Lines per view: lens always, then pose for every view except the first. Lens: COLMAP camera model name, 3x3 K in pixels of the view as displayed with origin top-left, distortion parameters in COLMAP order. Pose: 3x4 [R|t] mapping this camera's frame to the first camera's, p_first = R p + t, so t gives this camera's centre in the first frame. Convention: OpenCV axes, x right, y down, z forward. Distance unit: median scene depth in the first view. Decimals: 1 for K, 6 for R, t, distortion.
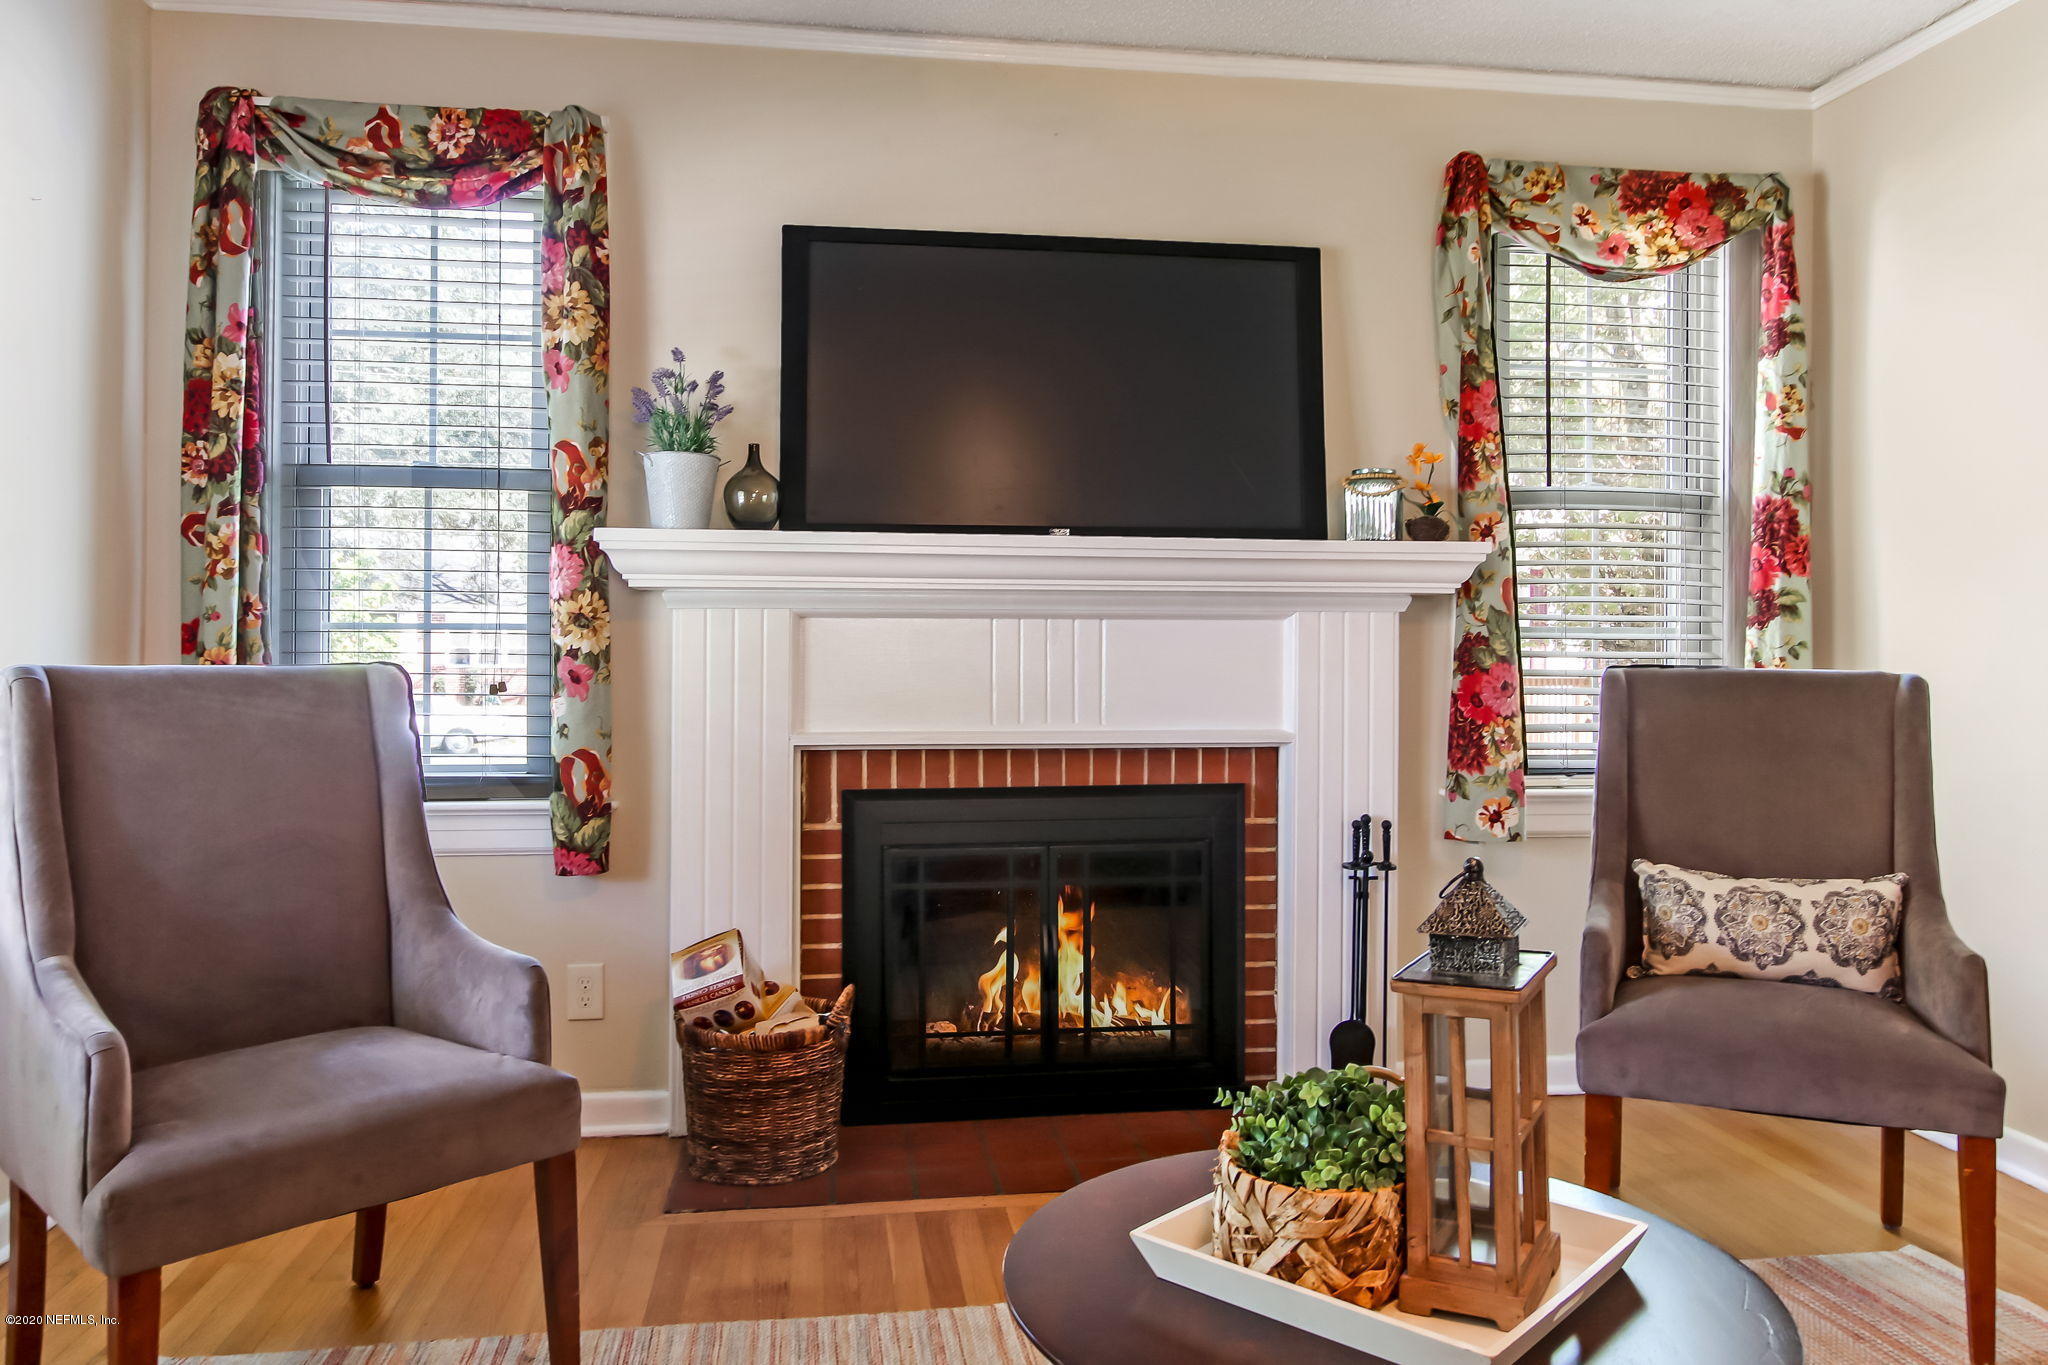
lens RADIAL K [[1402.2, 0, 1020.4], [0, 1402.2, 662.5], [0, 0, 1]] dist [-0.003599, 0.001746]
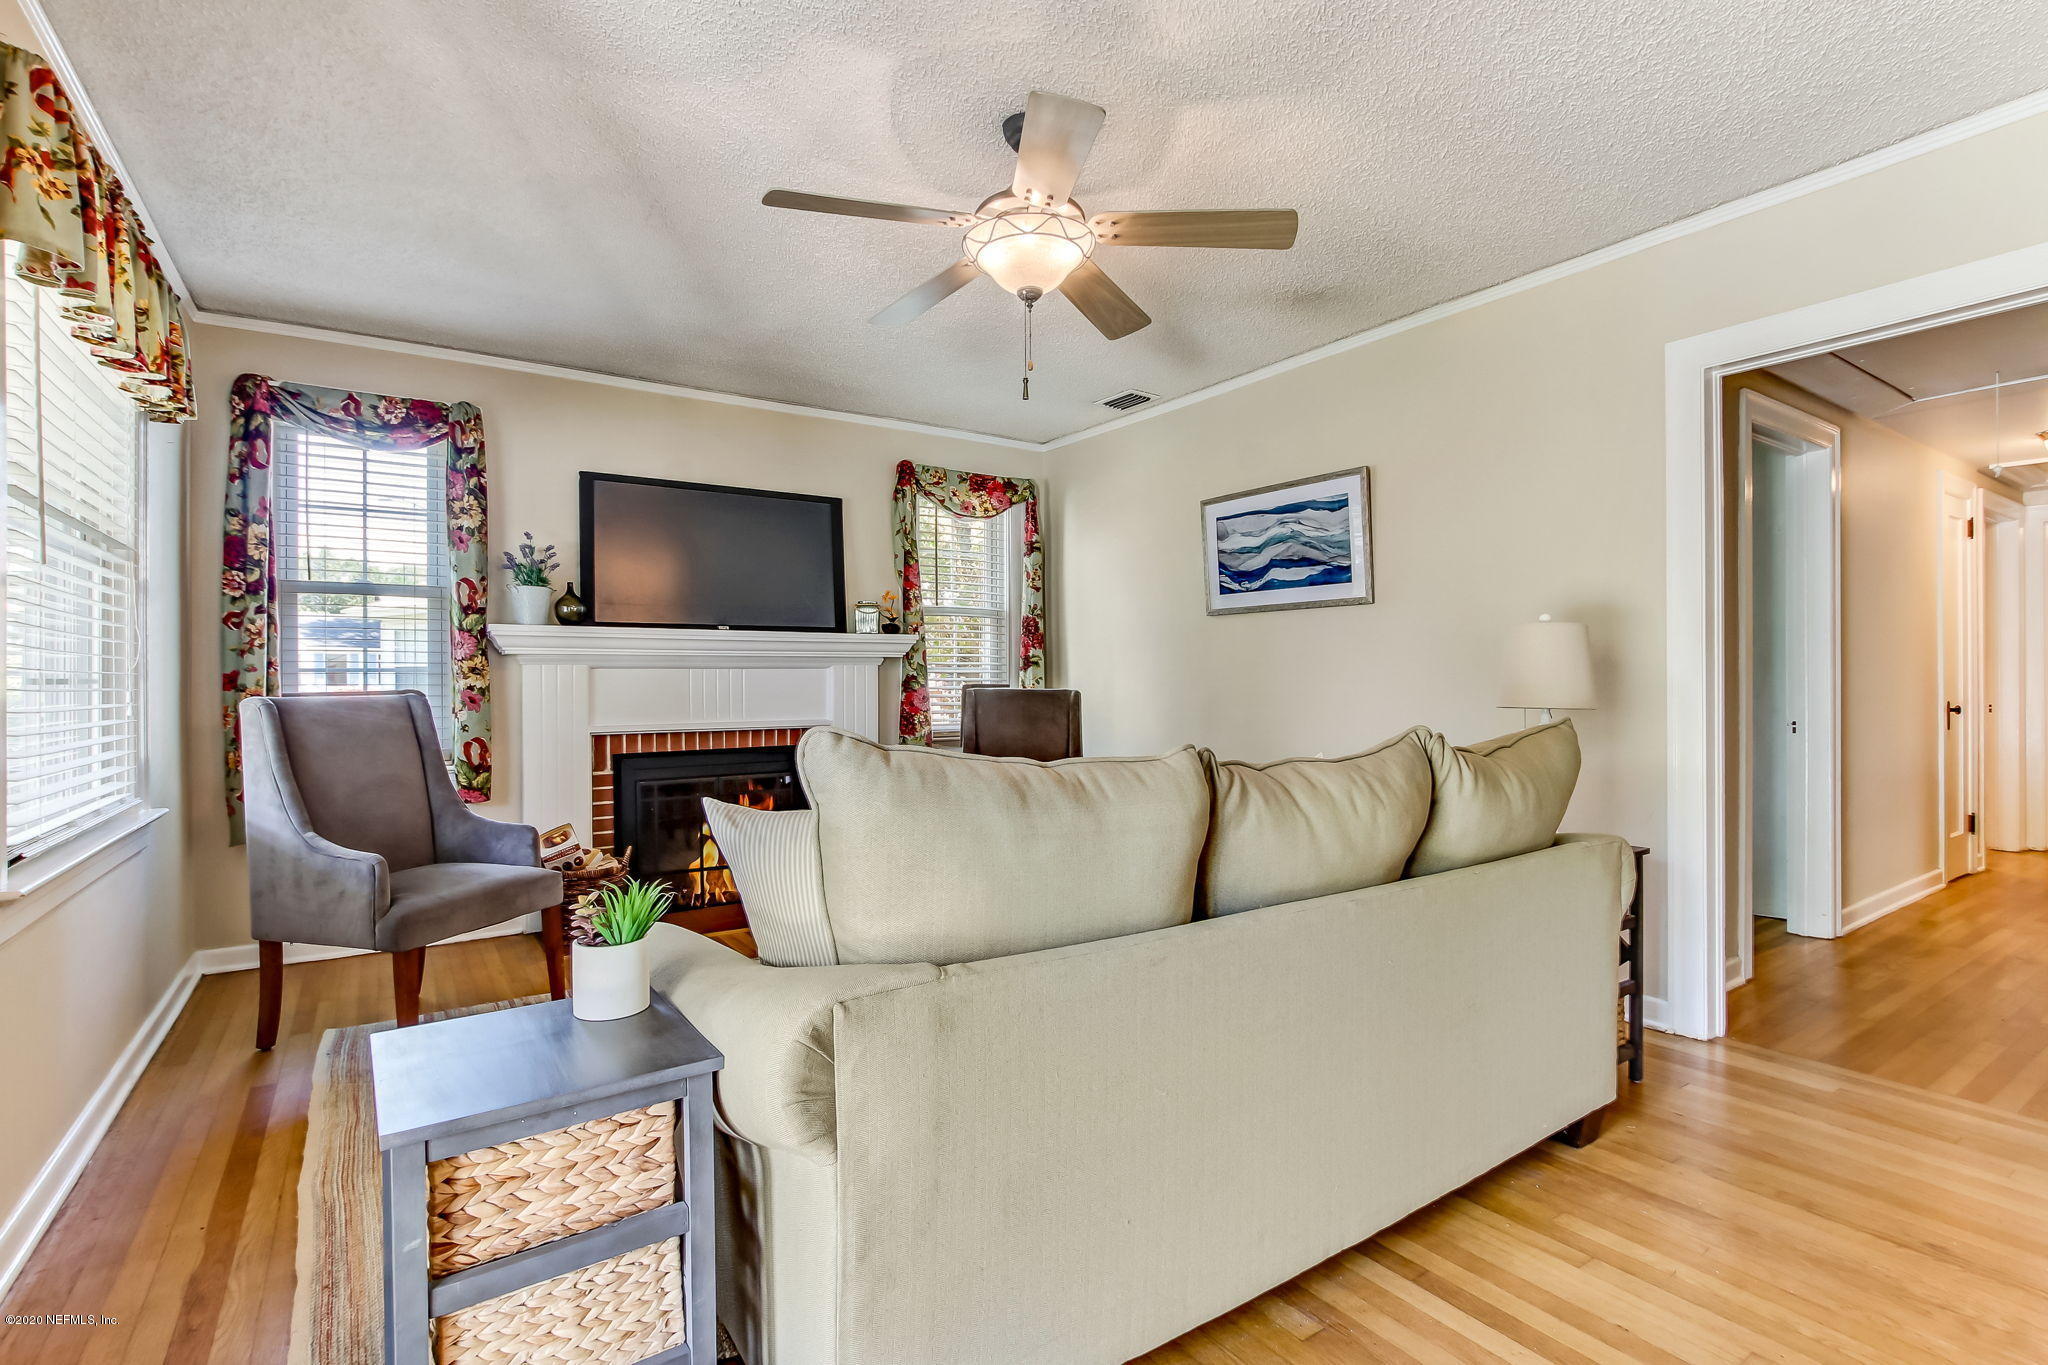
lens RADIAL K [[949.8, 0, 1023.3], [0, 949.8, 683.6], [0, 0, 1]] dist [0.000108, 0.000286]
pose [[0.896025, -0.007247, 0.443944, -0.207853], [0.004249, 0.999961, 0.007748, -0.018569], [-0.443983, -0.005056, 0.896021, -0.489118]]
